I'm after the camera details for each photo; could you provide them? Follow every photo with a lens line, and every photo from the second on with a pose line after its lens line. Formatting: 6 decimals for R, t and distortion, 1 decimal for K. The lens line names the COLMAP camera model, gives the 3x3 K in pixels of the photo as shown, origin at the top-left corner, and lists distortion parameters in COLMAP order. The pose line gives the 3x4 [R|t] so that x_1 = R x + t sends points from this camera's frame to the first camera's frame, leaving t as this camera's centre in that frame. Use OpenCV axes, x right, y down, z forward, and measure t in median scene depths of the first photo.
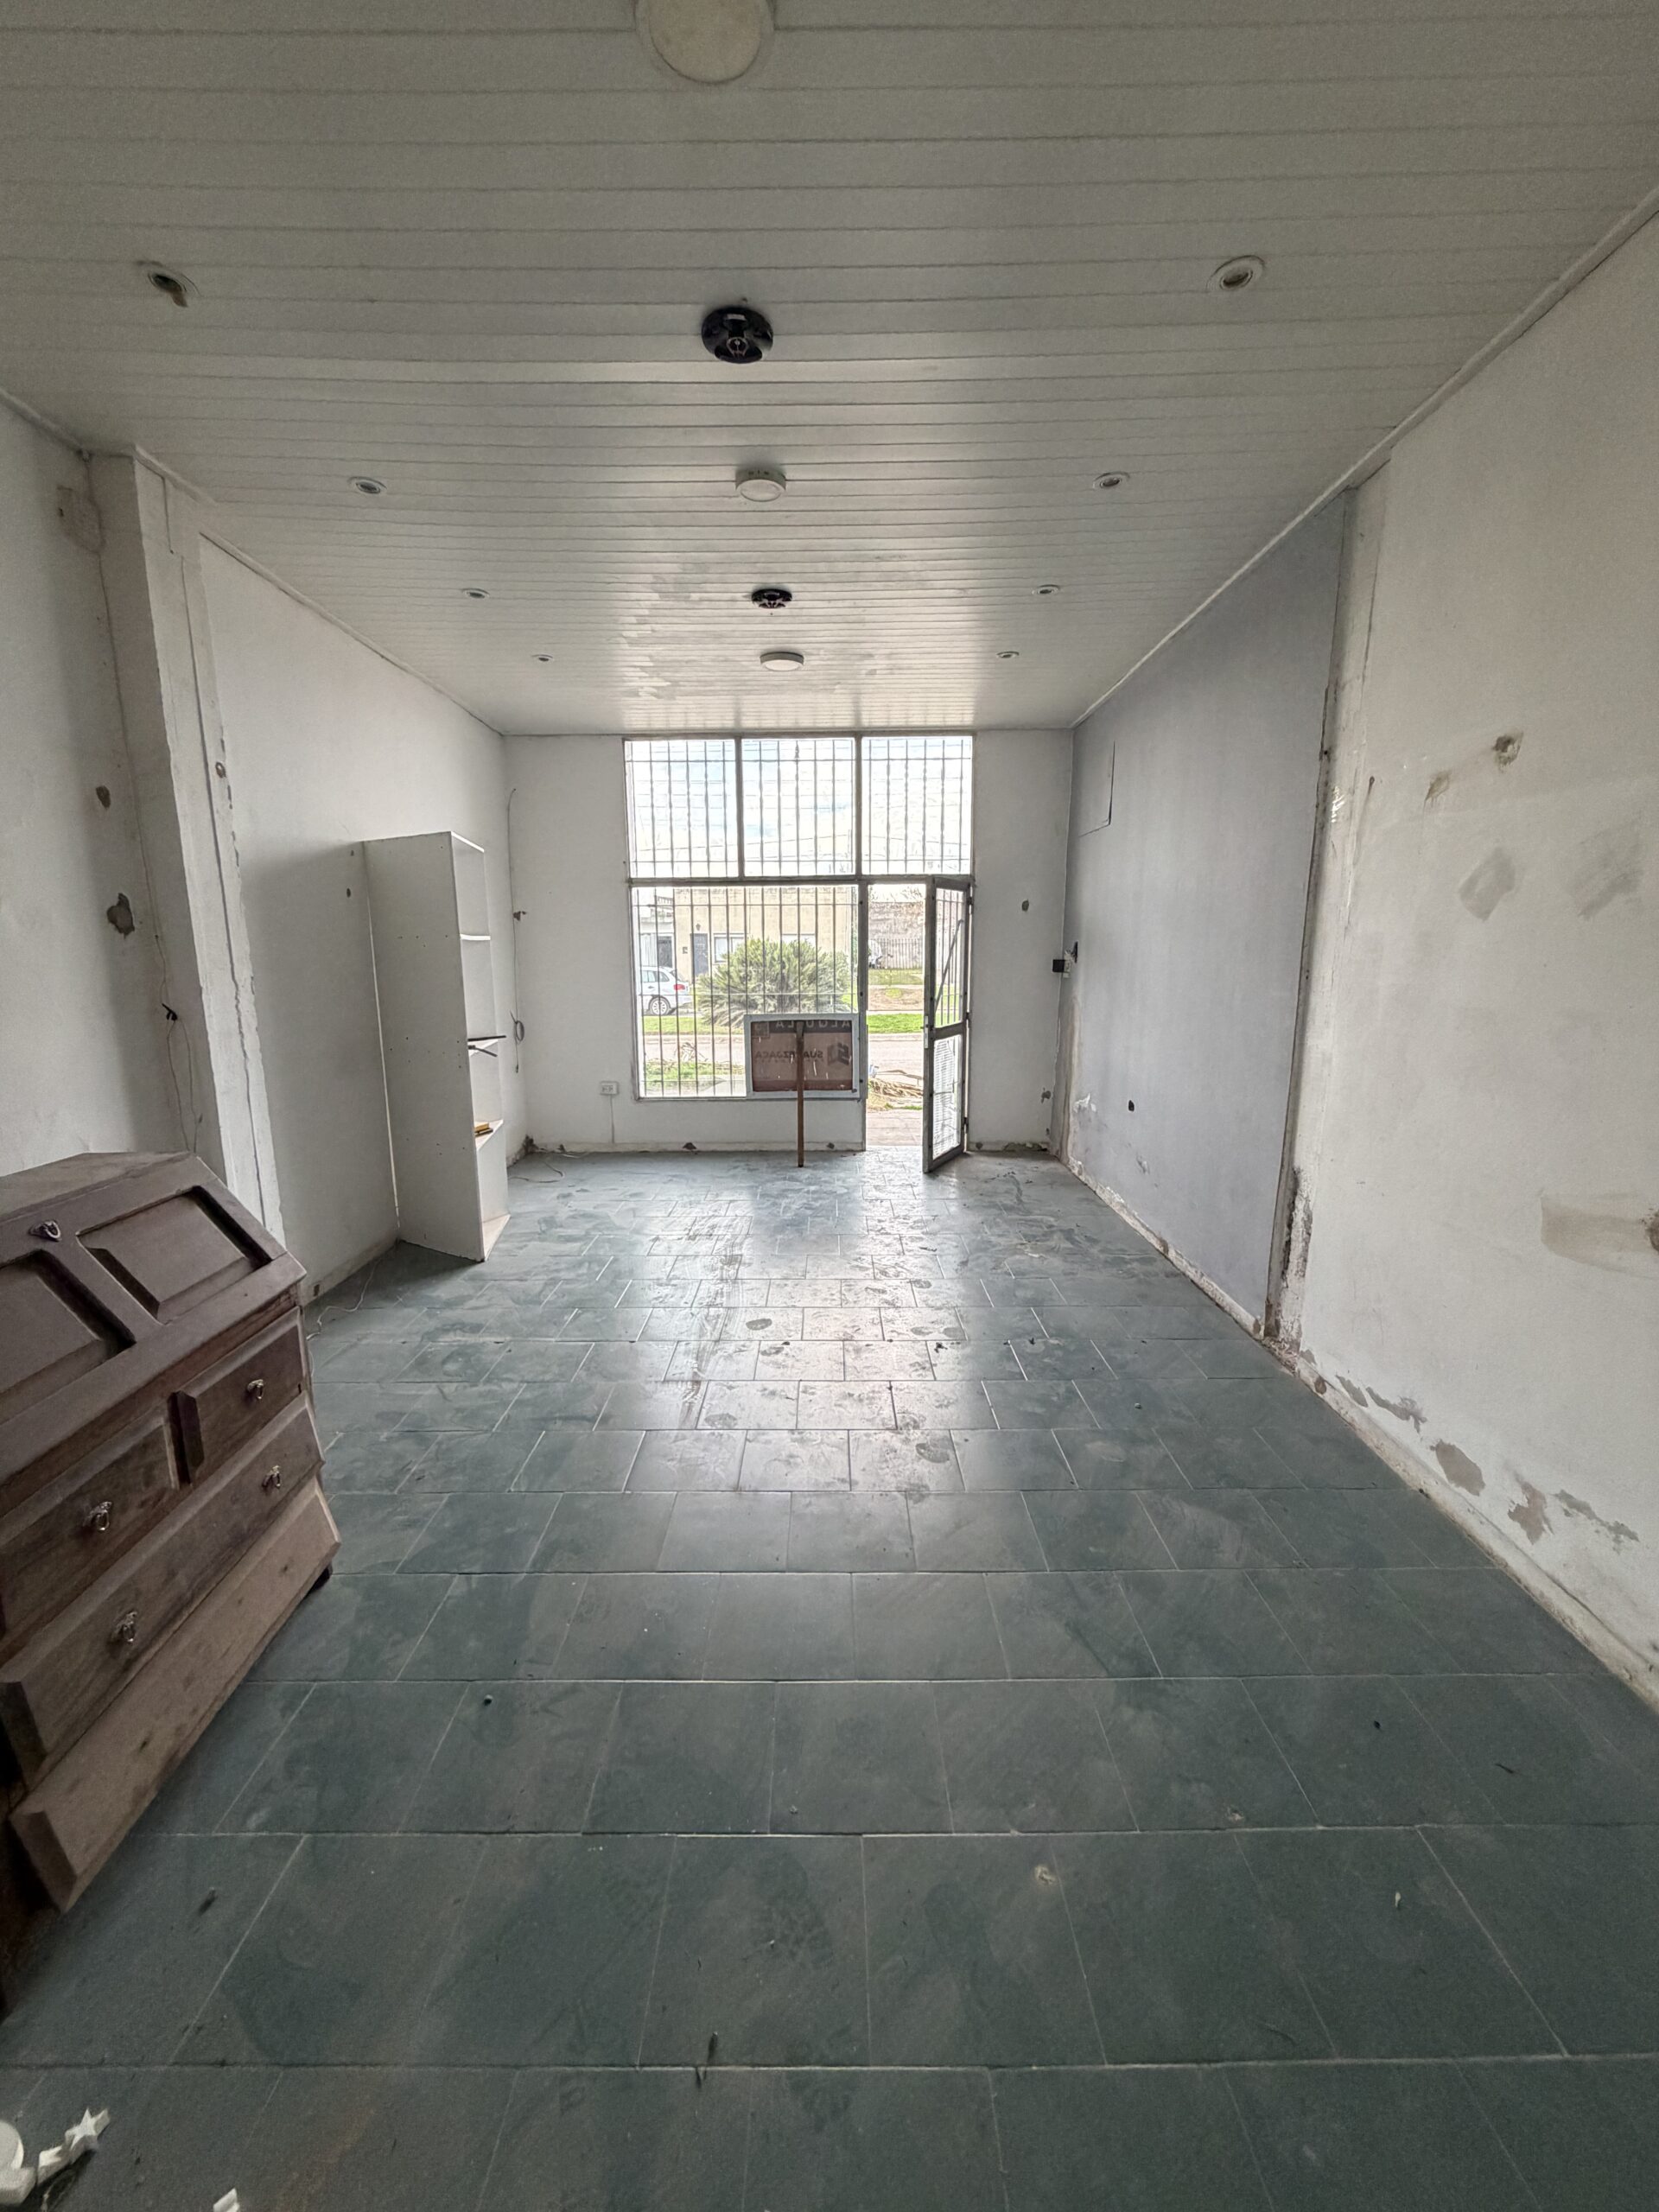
lens RADIAL K [[882.8, 0, 830.7], [0, 882.8, 1099.8], [0, 0, 1]] dist [0.002704, -0.001783]
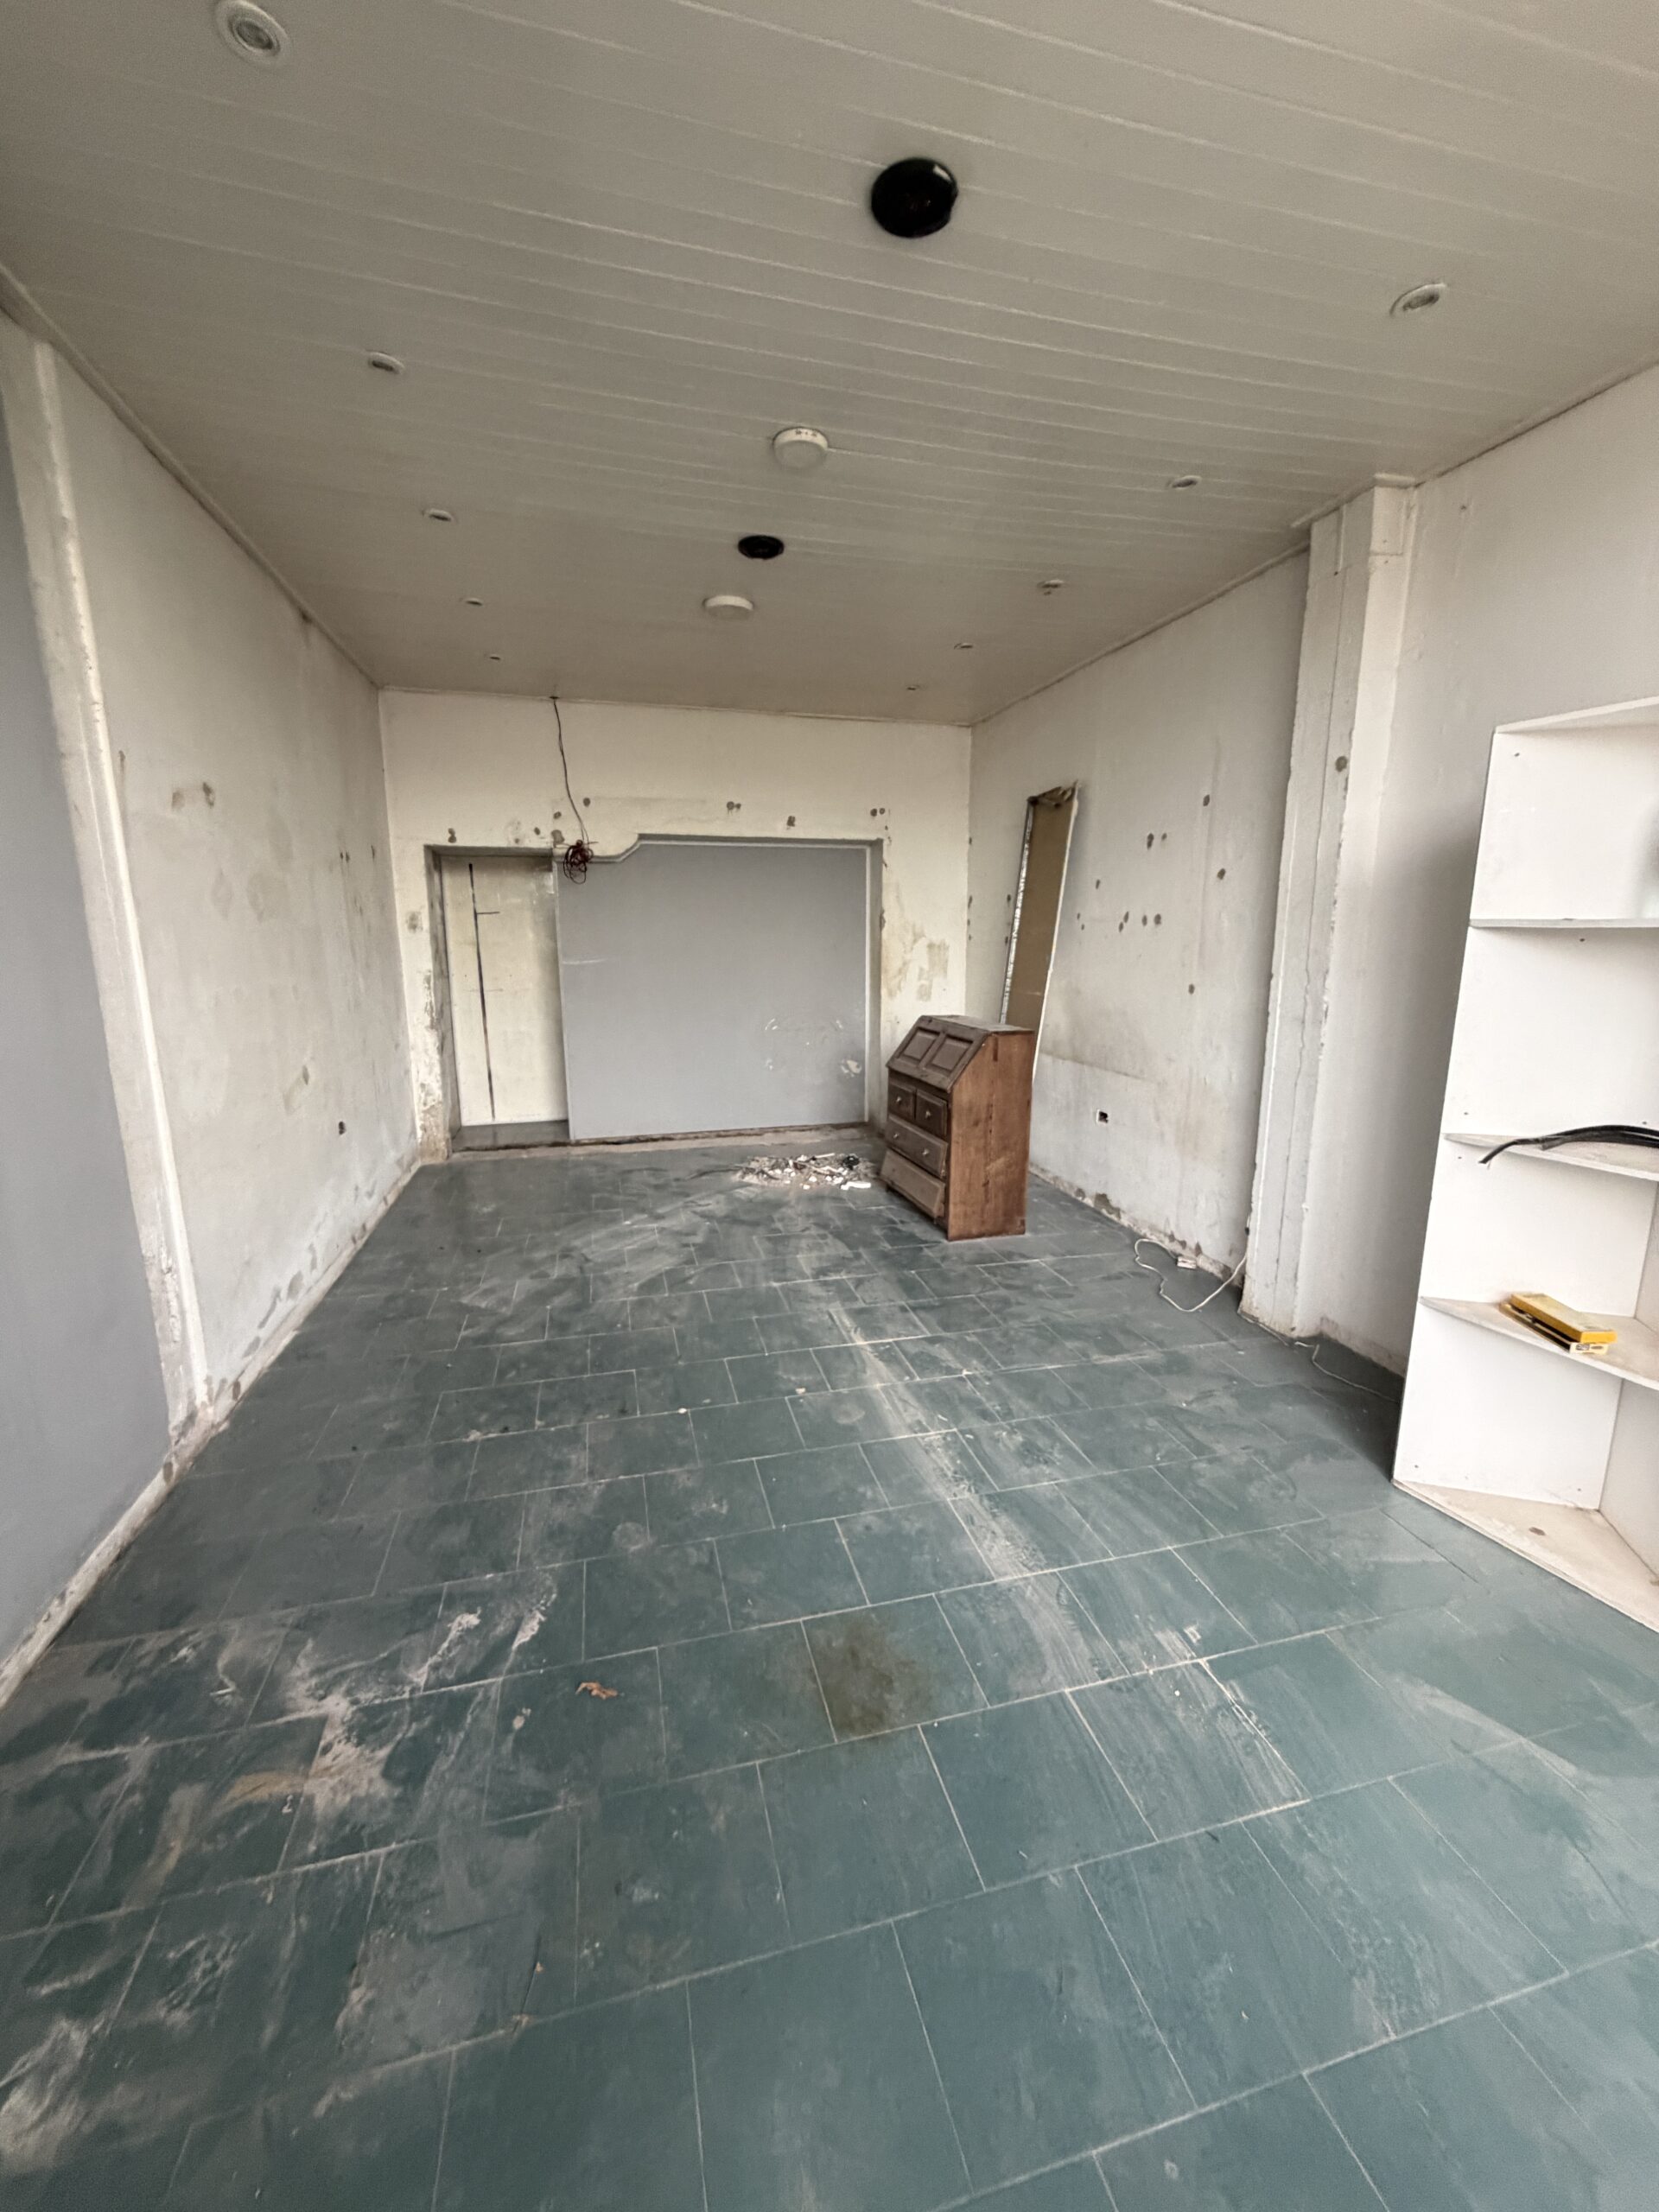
lens RADIAL K [[882.8, 0, 830.7], [0, 882.8, 1099.8], [0, 0, 1]] dist [0.002704, -0.001783]
pose [[-0.969311, 0.046330, -0.241431, 0.132542], [-0.042613, 0.935550, 0.350613, -0.339286], [0.242115, 0.350141, -0.904865, 1.877099]]
